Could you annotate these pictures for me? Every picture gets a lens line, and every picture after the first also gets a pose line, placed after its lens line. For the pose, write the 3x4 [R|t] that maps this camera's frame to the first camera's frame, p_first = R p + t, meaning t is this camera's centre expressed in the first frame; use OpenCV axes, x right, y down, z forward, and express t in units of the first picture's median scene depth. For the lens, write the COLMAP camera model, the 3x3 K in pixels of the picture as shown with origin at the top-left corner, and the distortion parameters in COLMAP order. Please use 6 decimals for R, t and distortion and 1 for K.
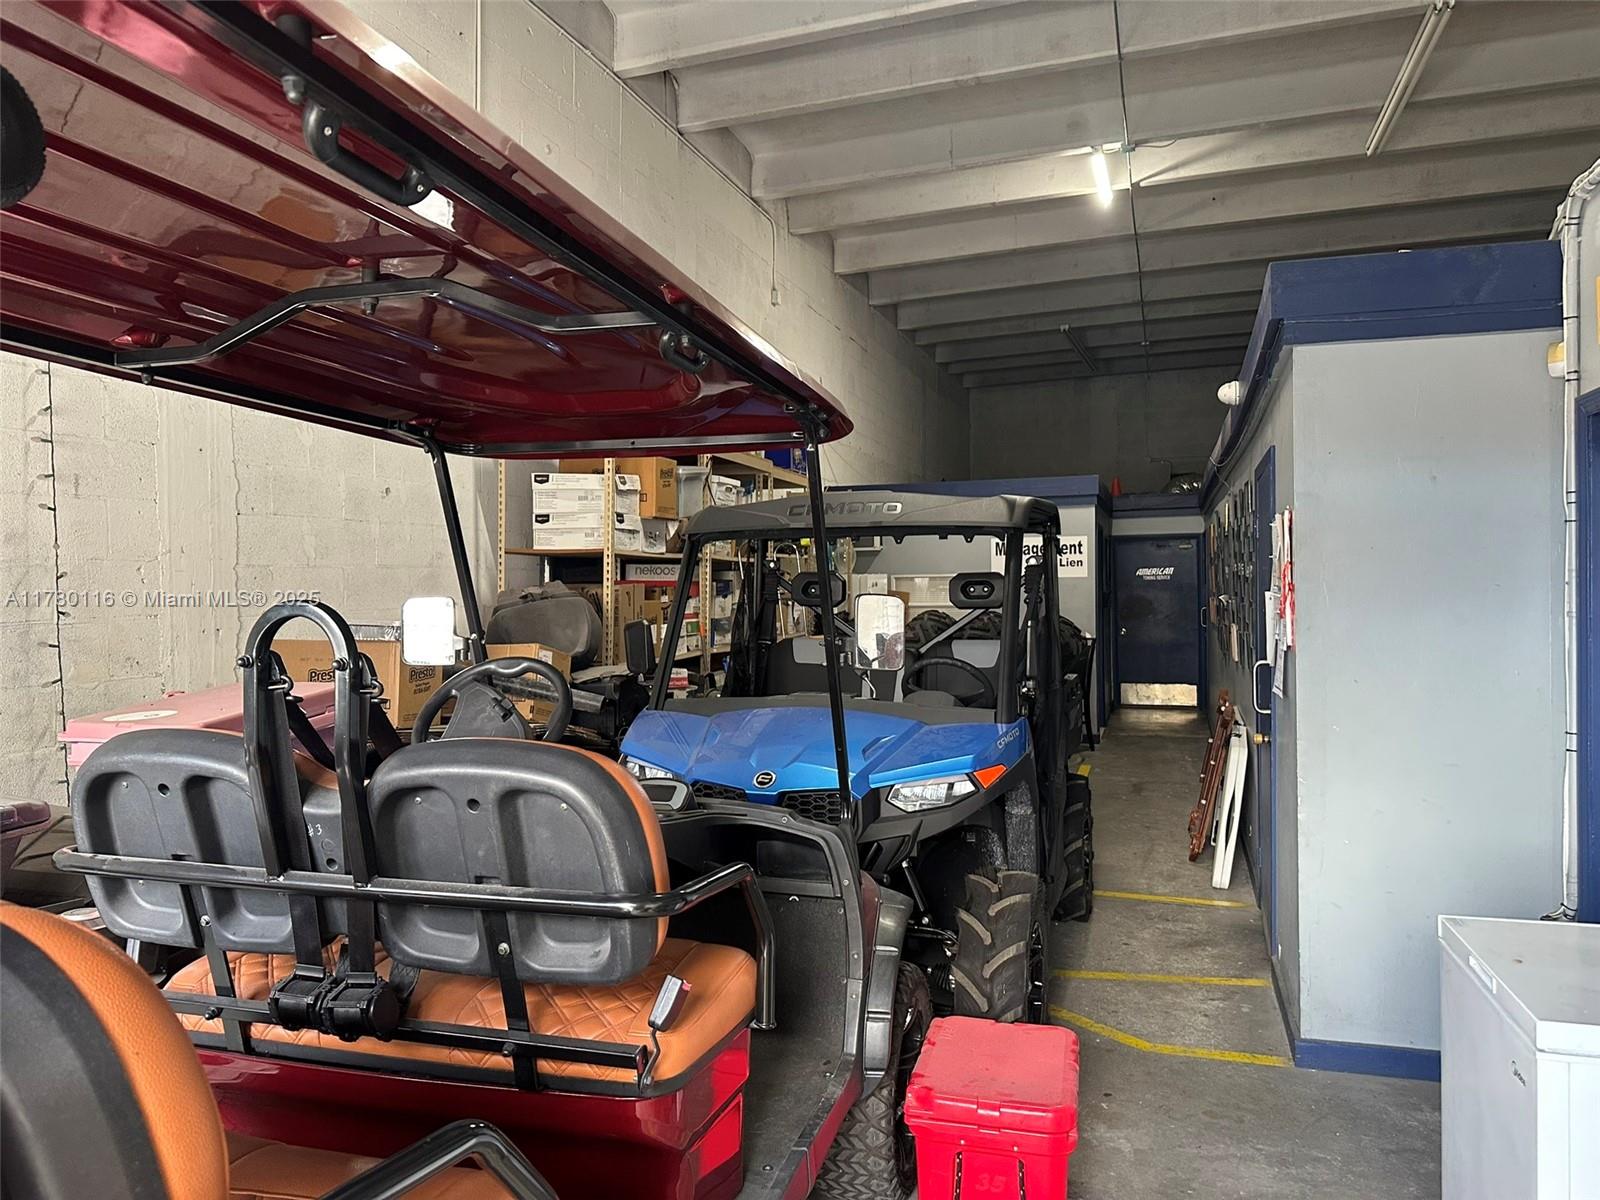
lens RADIAL K [[1129.9, 0, 796.8], [0, 1129.9, 593.8], [0, 0, 1]] dist [0.054161, -0.064838]
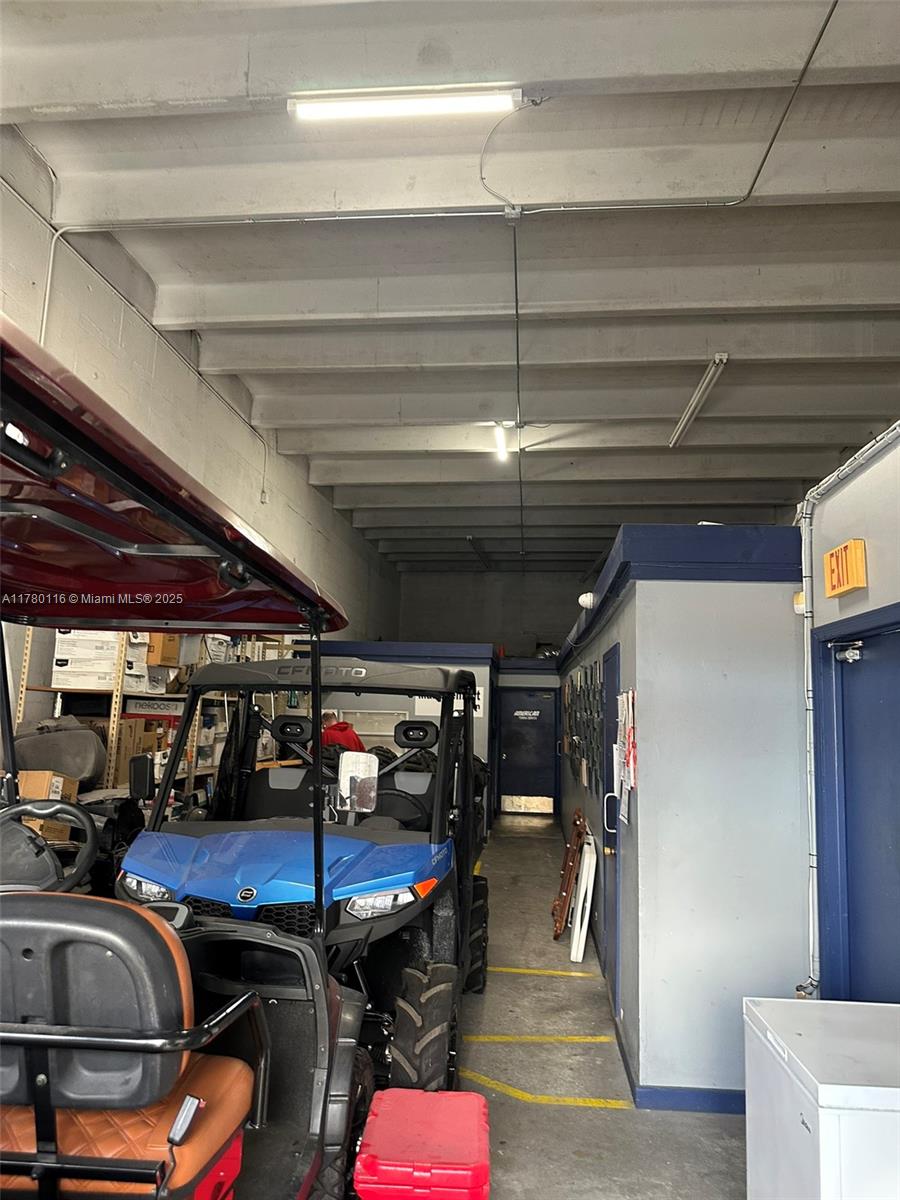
lens RADIAL K [[847.4, 0, 461.5], [0, 847.4, 602.6], [0, 0, 1]] dist [0.054161, -0.064838]
pose [[0.971048, 0.066987, 0.229298, -0.027763], [-0.035578, 0.989728, -0.138466, -0.023031], [-0.236218, 0.126299, 0.963457, 0.001865]]
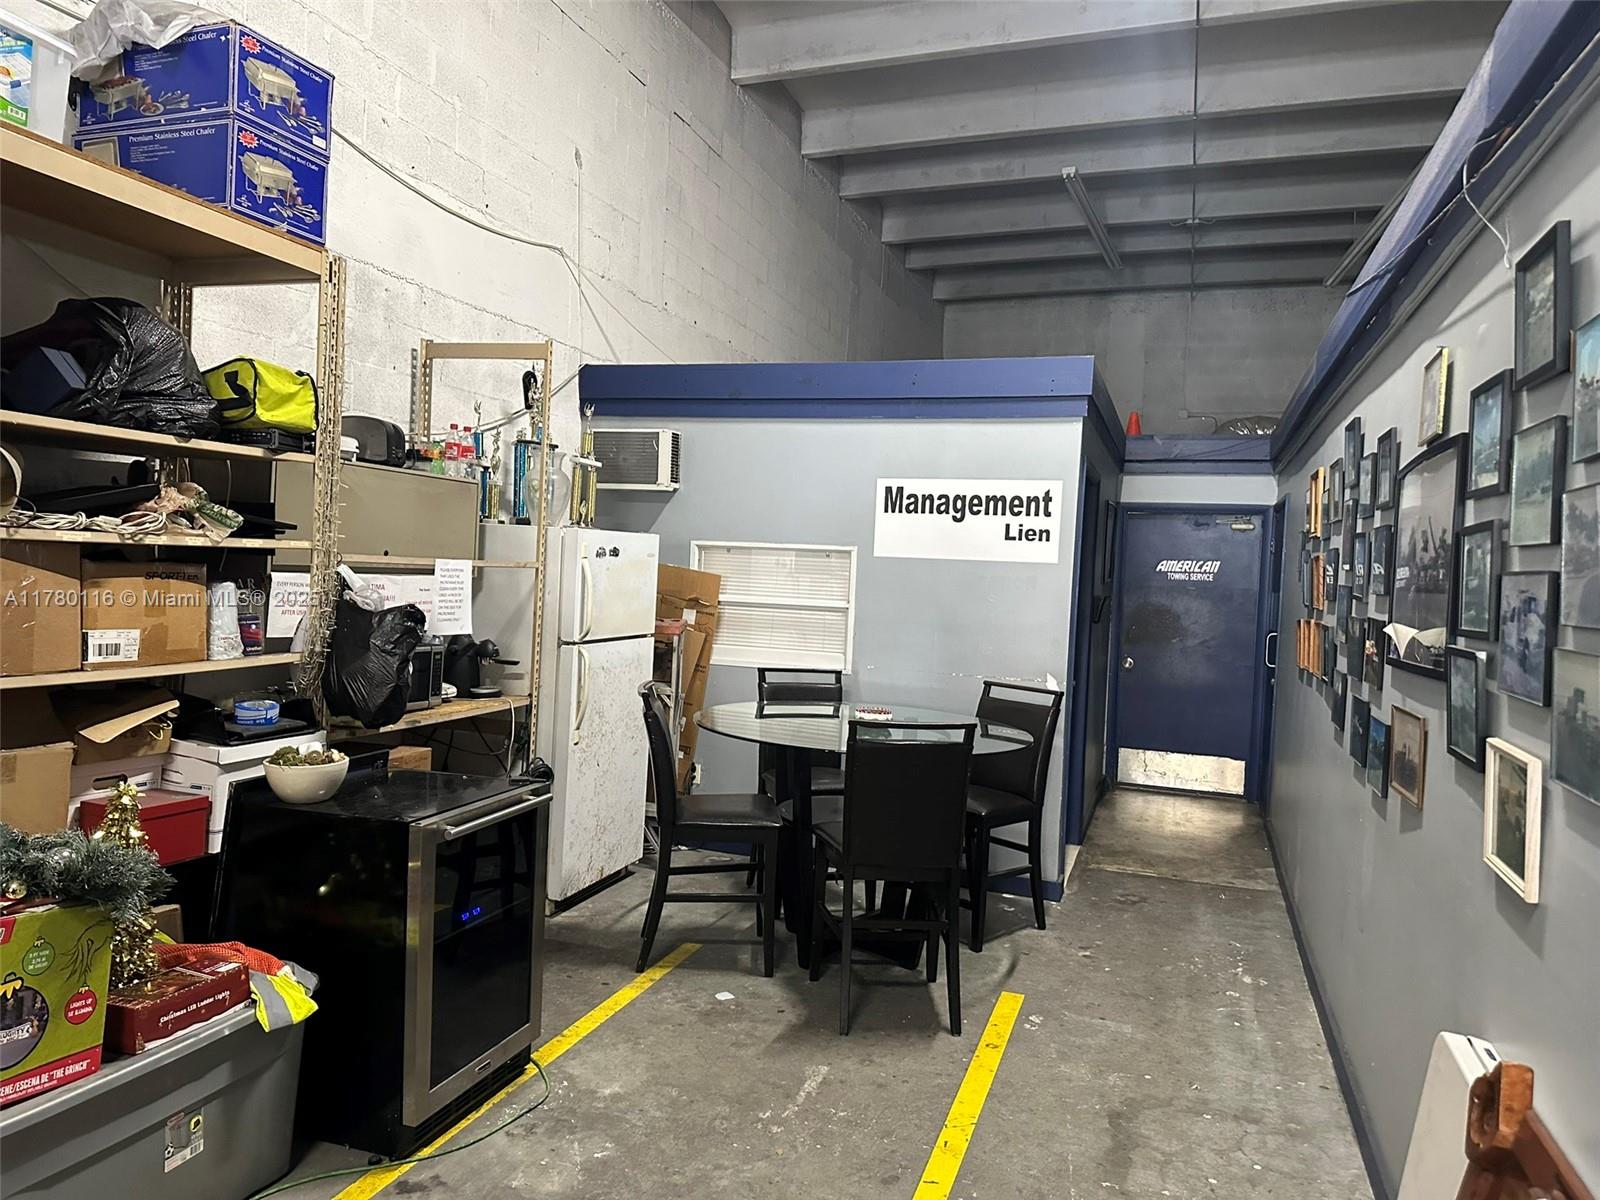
lens RADIAL K [[1129.9, 0, 794.7], [0, 1129.9, 606.5], [0, 0, 1]] dist [0.054161, -0.064838]
pose [[0.998195, 0.057756, -0.016461, 0.359255], [-0.057350, 0.998062, 0.024139, -0.003356], [0.017823, -0.023152, 0.999573, 1.193371]]
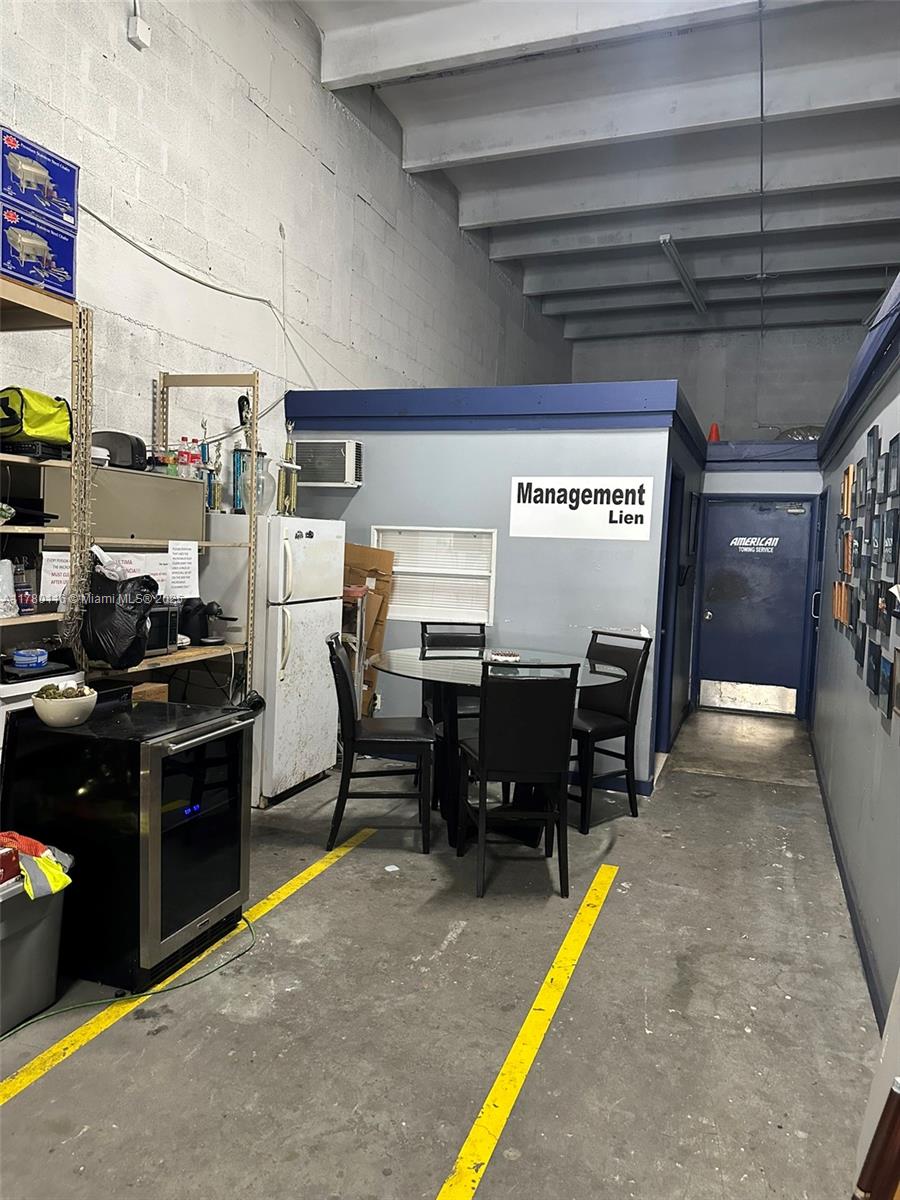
lens RADIAL K [[847.4, 0, 456.1], [0, 847.4, 604.3], [0, 0, 1]] dist [0.054161, -0.064838]
pose [[0.998294, 0.051780, -0.026992, 0.383666], [-0.050081, 0.996928, 0.060227, -0.005204], [0.030027, -0.058772, 0.997820, 1.208506]]
